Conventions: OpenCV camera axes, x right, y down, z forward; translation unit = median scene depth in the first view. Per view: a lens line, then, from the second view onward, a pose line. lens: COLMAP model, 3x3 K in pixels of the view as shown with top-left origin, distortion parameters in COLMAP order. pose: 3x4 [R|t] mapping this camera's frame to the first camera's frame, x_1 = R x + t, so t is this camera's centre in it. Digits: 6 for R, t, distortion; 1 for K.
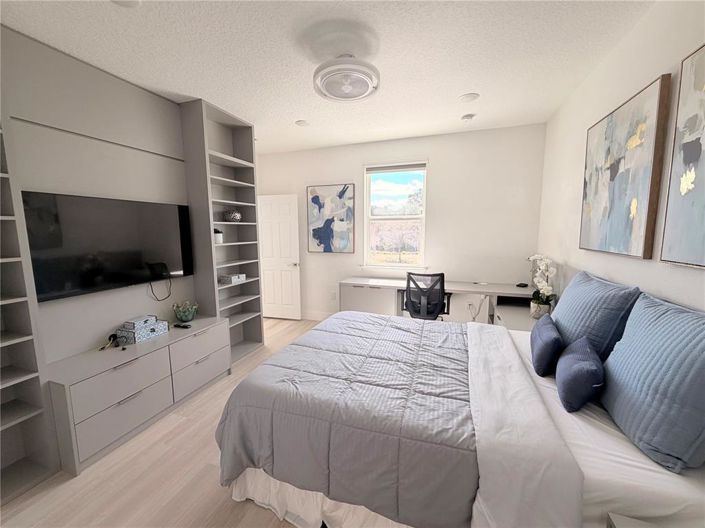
lens RADIAL K [[280.6, 0, 350.6], [0, 280.6, 265.6], [0, 0, 1]] dist [-0.001366, 0.000126]
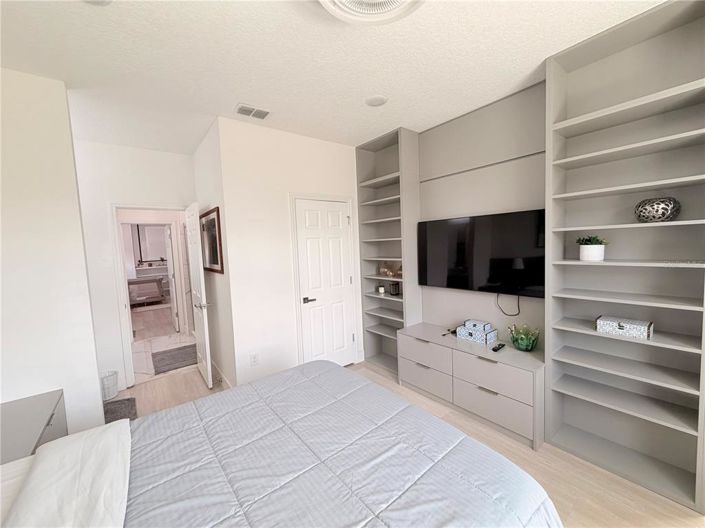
lens RADIAL K [[280.6, 0, 352.7], [0, 280.6, 261.4], [0, 0, 1]] dist [-0.001366, 0.000126]
pose [[-0.527809, 0.091829, -0.844385, 0.313356], [-0.053082, 0.988629, 0.140696, -0.130541], [0.847703, 0.119082, -0.516932, 0.837294]]
